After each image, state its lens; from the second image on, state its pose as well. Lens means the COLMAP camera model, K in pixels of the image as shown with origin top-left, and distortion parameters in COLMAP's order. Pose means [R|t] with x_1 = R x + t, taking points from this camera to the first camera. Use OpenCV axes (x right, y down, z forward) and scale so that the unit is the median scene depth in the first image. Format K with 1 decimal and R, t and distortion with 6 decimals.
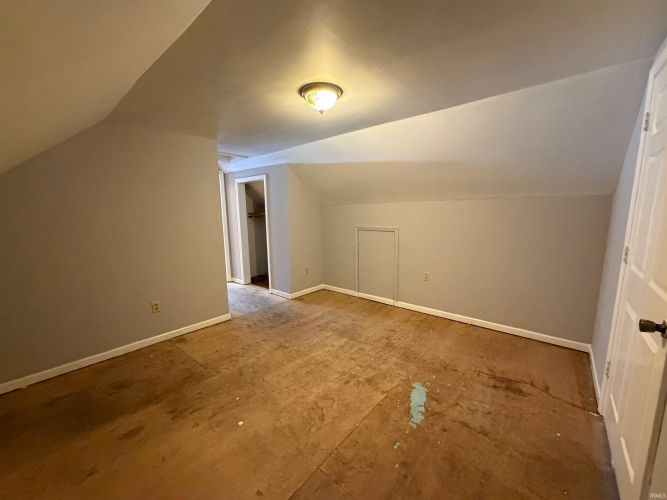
lens RADIAL K [[267.7, 0, 333.4], [0, 267.7, 250.5], [0, 0, 1]] dist [0.000924, 0.000278]
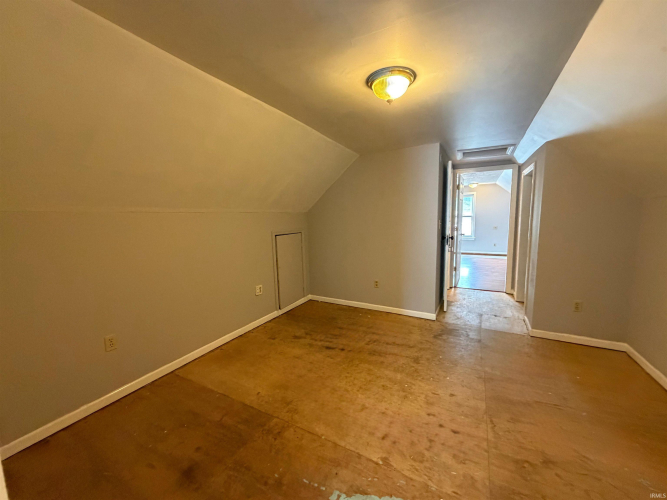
lens RADIAL K [[267.7, 0, 334.7], [0, 267.7, 254.3], [0, 0, 1]] dist [0.000924, 0.000278]
pose [[0.204055, 0.146917, -0.967872, 0.659728], [-0.127694, 0.984222, 0.122477, -0.086255], [0.970596, 0.098599, 0.219596, 0.537522]]
